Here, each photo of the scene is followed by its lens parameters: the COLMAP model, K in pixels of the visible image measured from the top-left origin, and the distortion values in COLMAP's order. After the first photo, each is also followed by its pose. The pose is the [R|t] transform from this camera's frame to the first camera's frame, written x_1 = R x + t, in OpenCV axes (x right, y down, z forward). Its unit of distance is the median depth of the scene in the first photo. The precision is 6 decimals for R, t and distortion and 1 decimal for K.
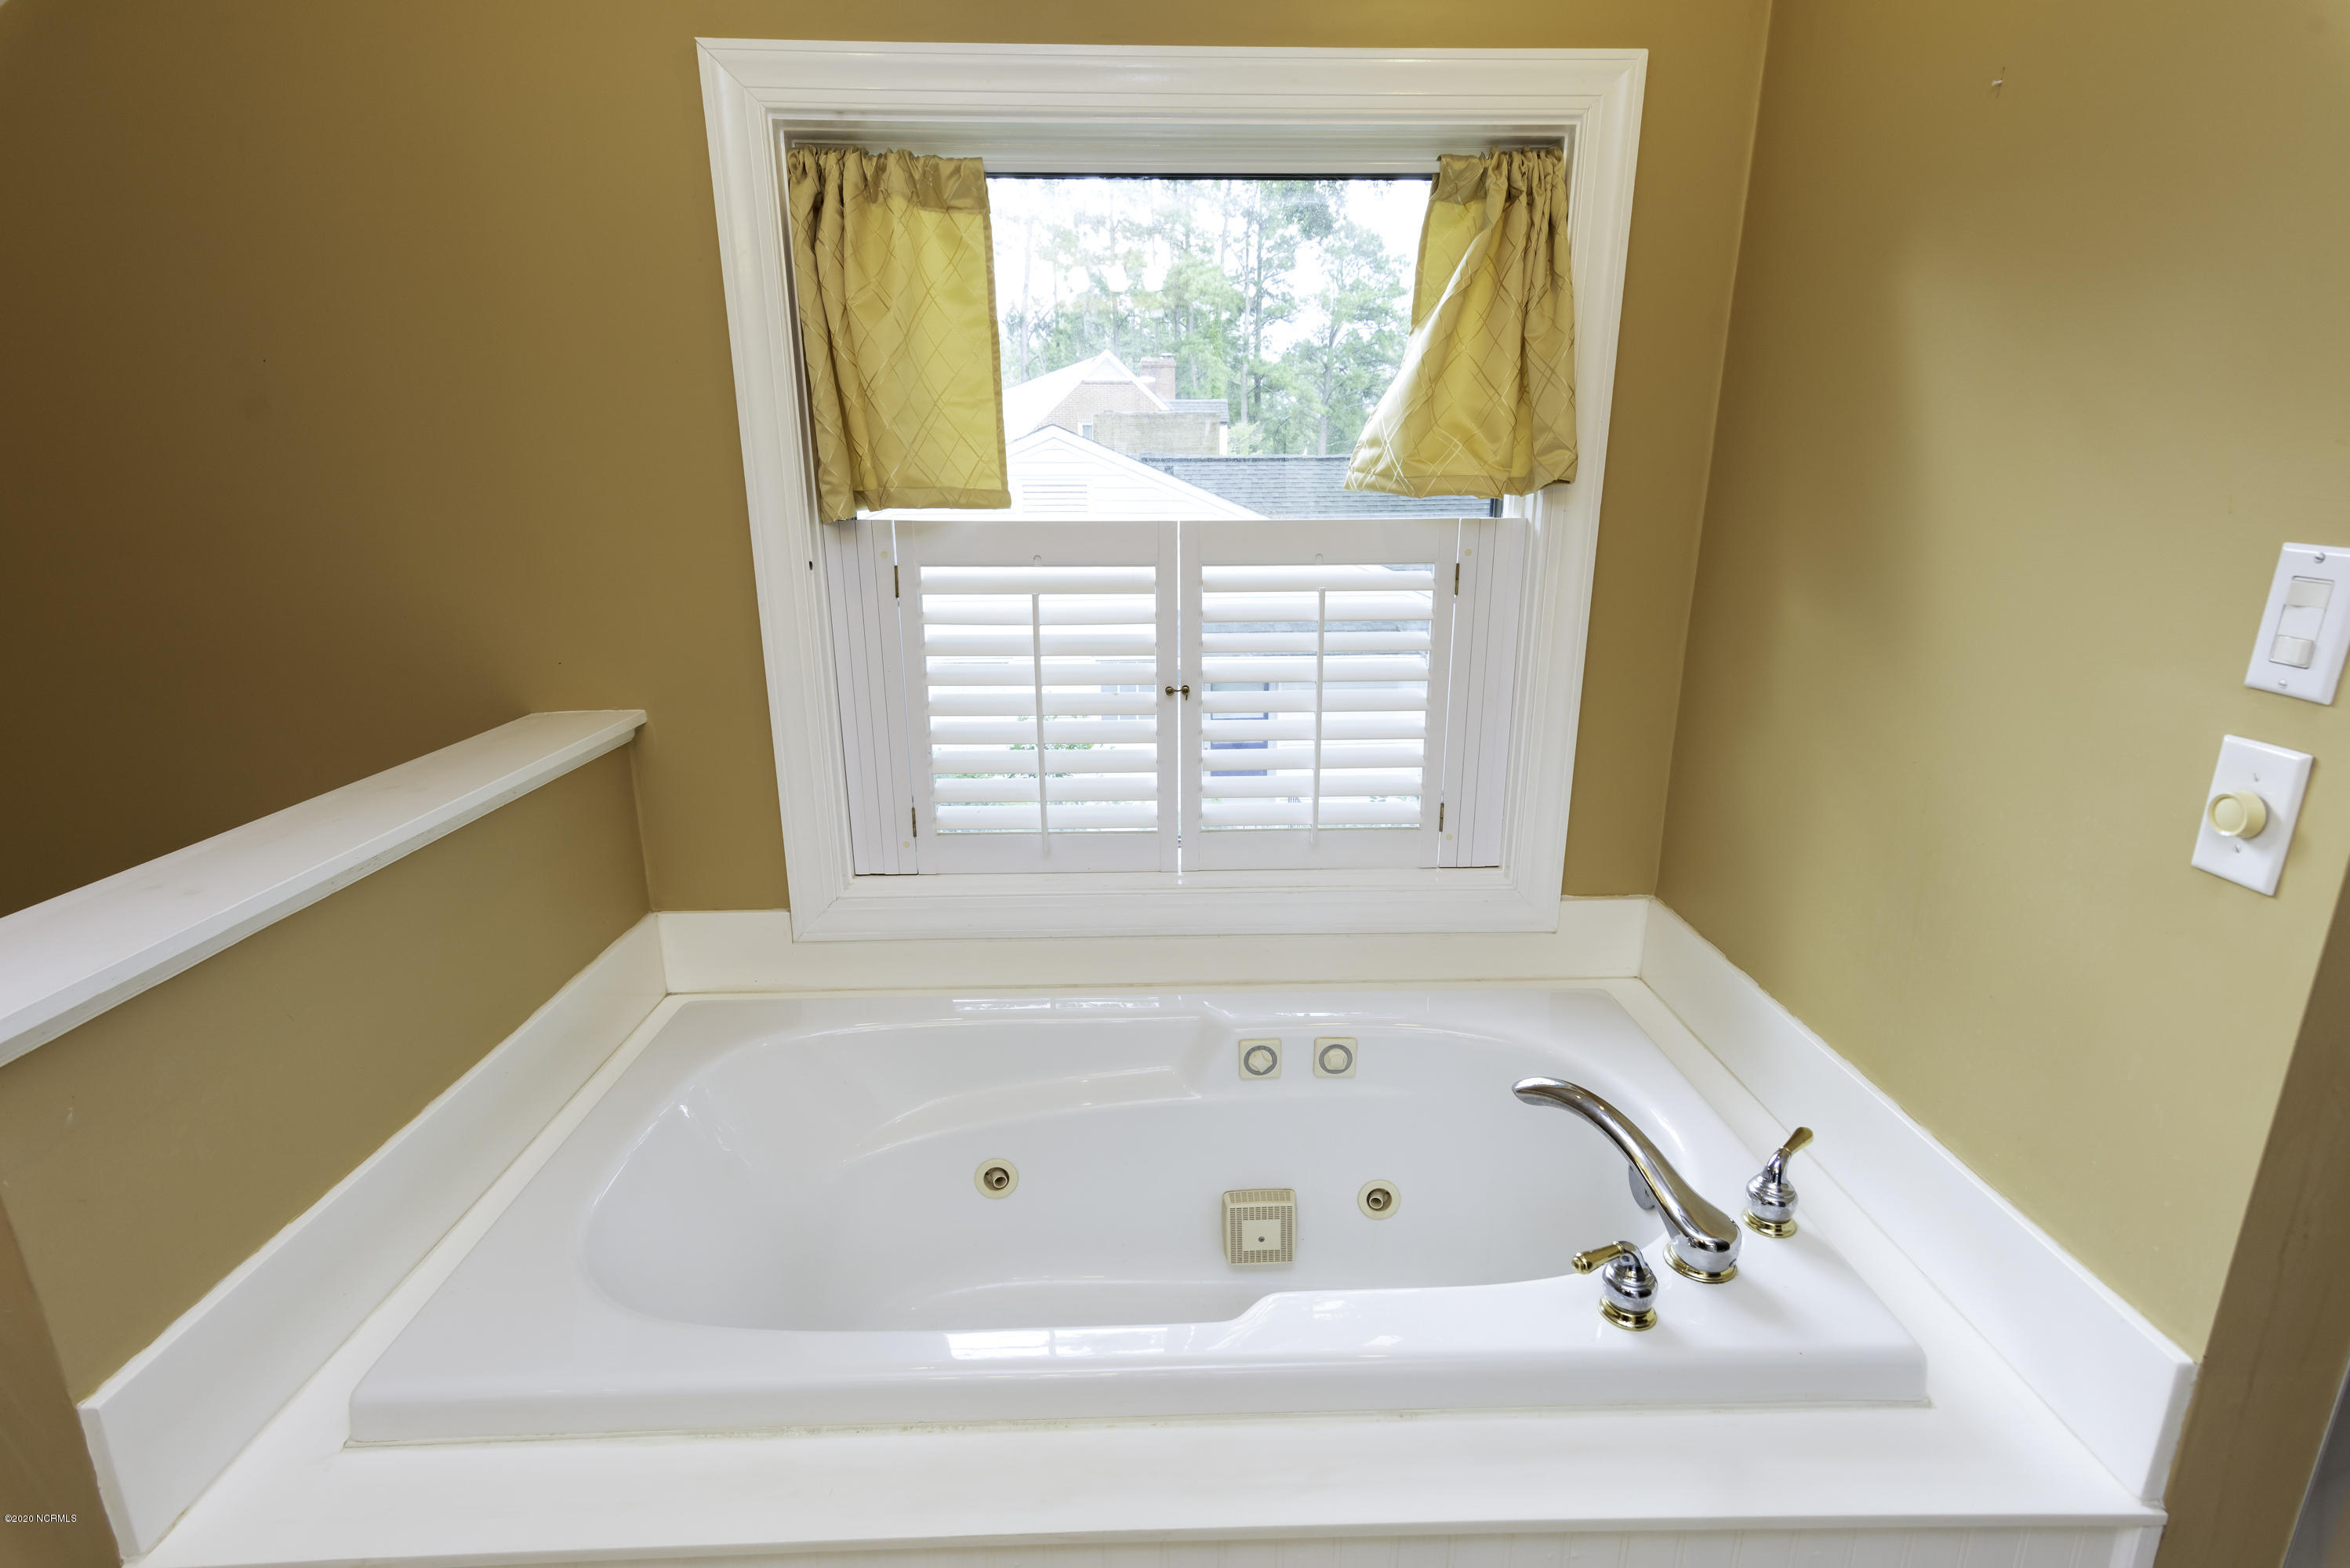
lens RADIAL K [[1127.6, 0, 1186.2], [0, 1127.6, 788.0], [0, 0, 1]] dist [0.001895, 0.000417]
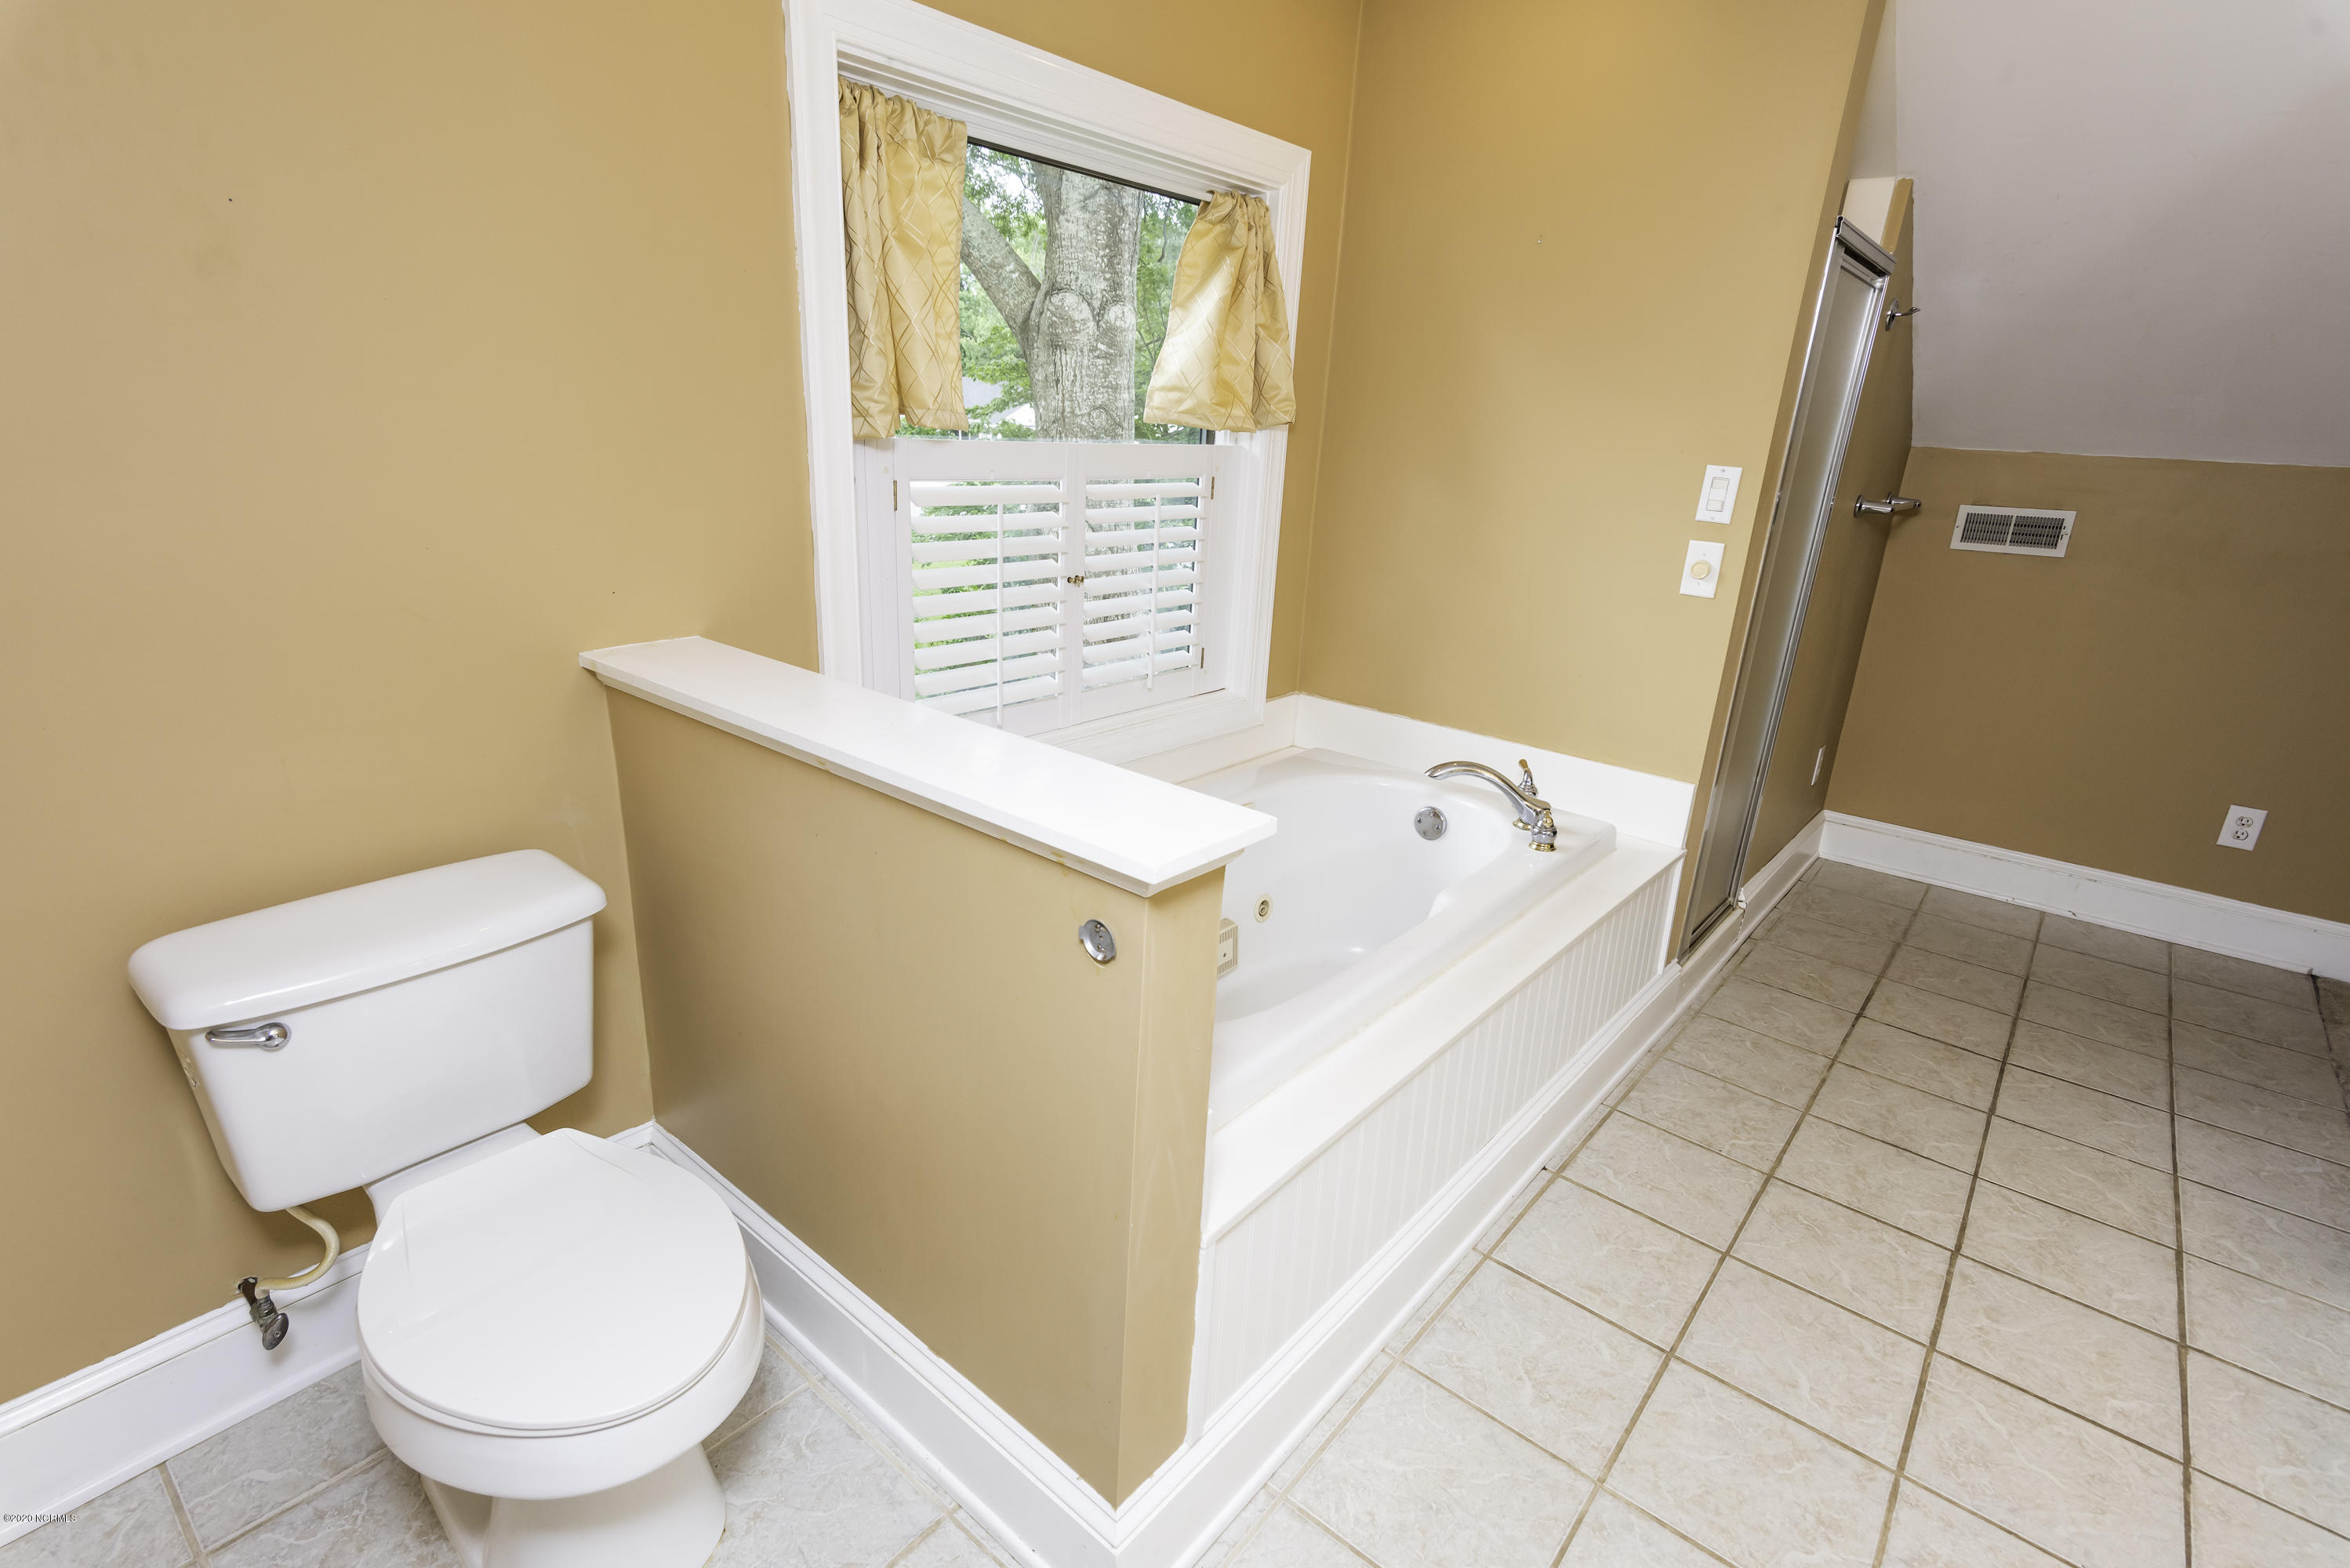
lens RADIAL K [[1127.6, 0, 1186.2], [0, 1127.6, 788.0], [0, 0, 1]] dist [0.001895, 0.000417]
pose [[0.657826, -0.202490, 0.725440, -1.041587], [0.154173, 0.978989, 0.133459, -0.008223], [-0.737222, 0.024050, 0.675223, 0.067262]]
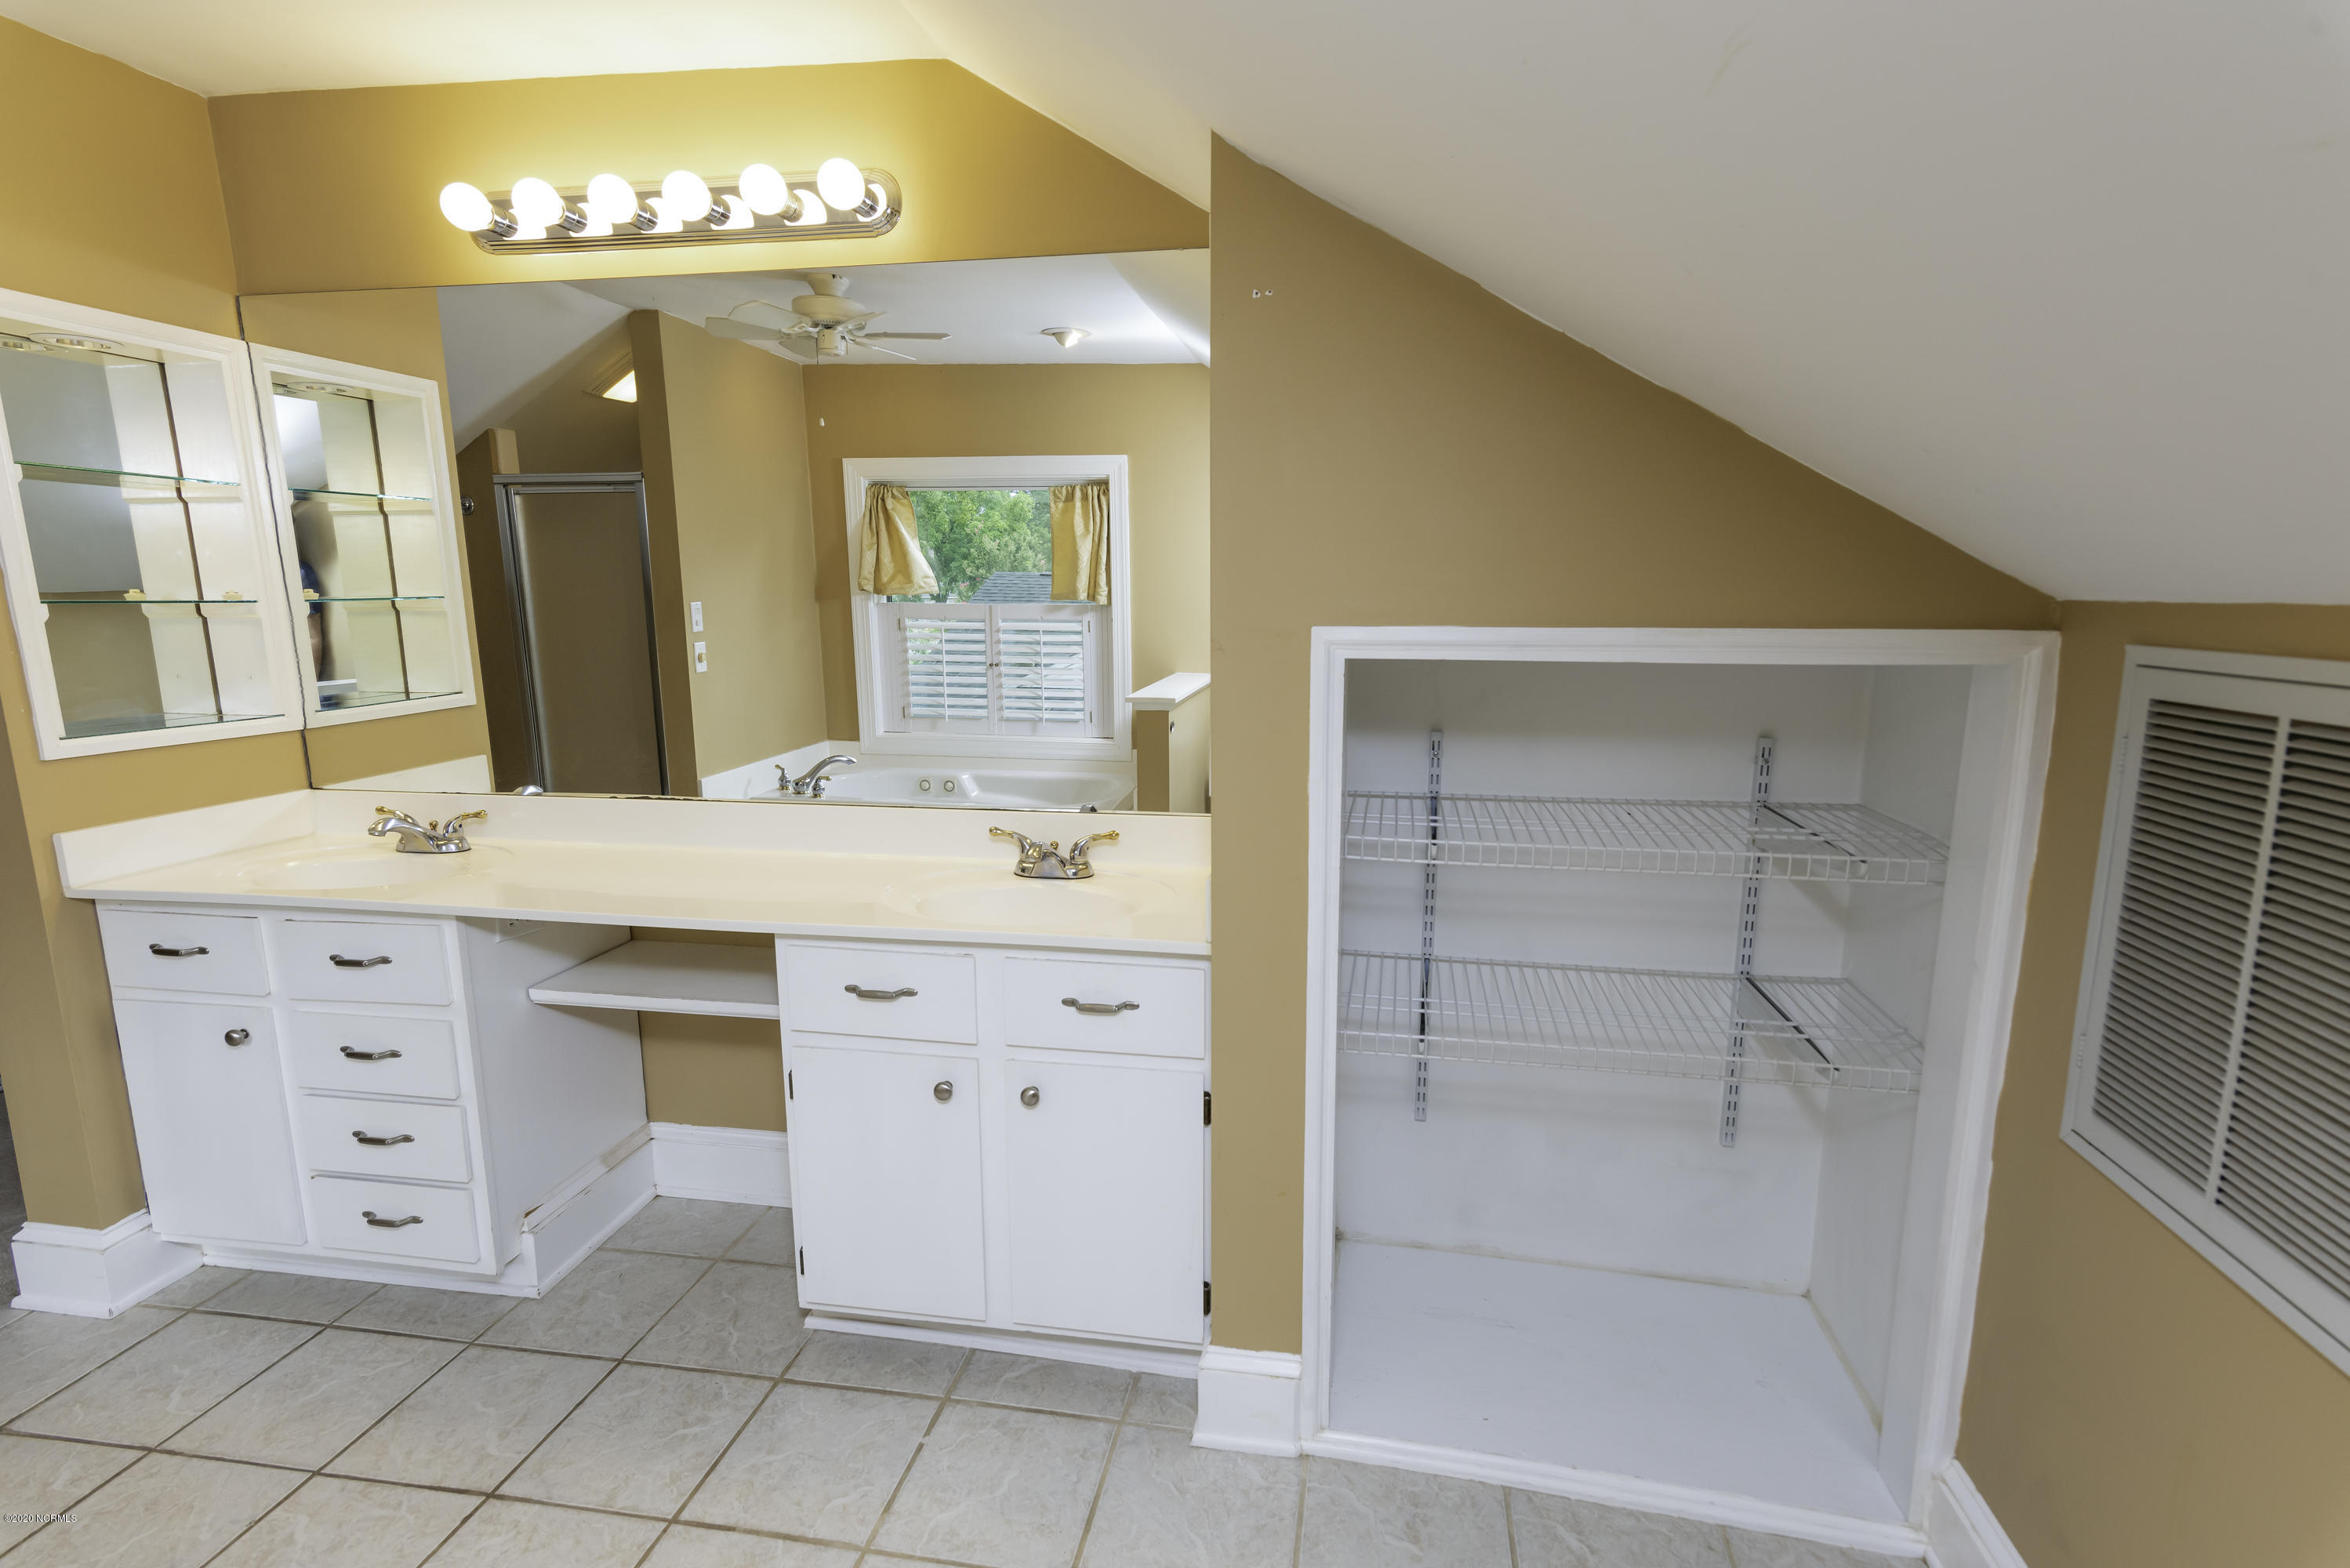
lens RADIAL K [[1127.6, 0, 1186.2], [0, 1127.6, 788.0], [0, 0, 1]] dist [0.001895, 0.000417]
pose [[-0.980226, -0.024536, 0.196355, -1.165233], [0.064513, 0.898444, 0.434322, -0.809018], [-0.187070, 0.438401, -0.879096, 2.870031]]
